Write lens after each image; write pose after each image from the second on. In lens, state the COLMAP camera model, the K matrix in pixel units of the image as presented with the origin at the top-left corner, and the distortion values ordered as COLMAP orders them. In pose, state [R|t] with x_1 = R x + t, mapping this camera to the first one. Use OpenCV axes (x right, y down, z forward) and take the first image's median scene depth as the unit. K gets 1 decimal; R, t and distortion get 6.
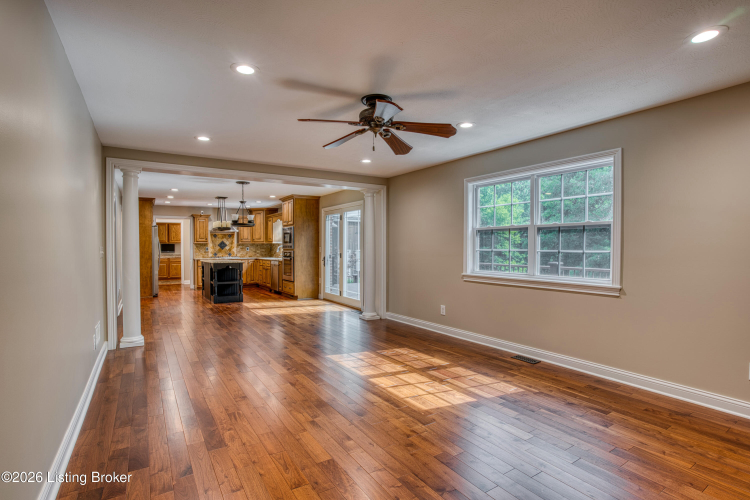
lens RADIAL K [[364.1, 0, 375.0], [0, 364.1, 250.0], [0, 0, 1]] dist [-0.060321, 0.000342]
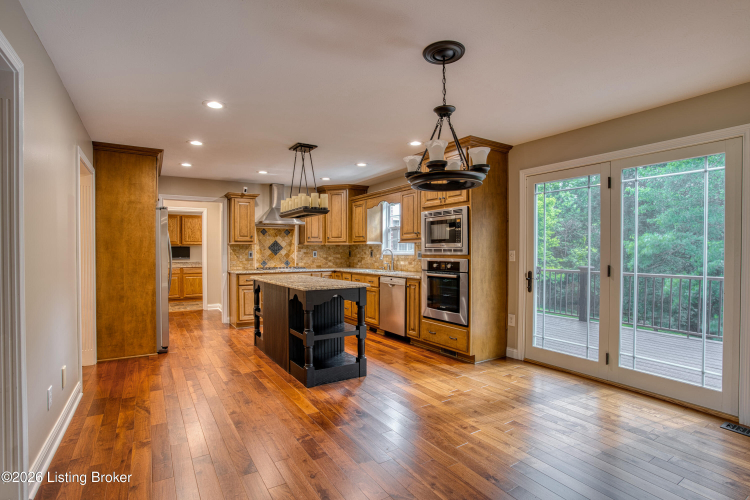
lens RADIAL K [[364.1, 0, 375.0], [0, 364.1, 250.0], [0, 0, 1]] dist [-0.060321, 0.000342]
pose [[0.999932, -0.002007, -0.011518, -0.259185], [0.001896, 0.999952, -0.009651, -0.003631], [0.011537, 0.009629, 0.999887, 0.416886]]
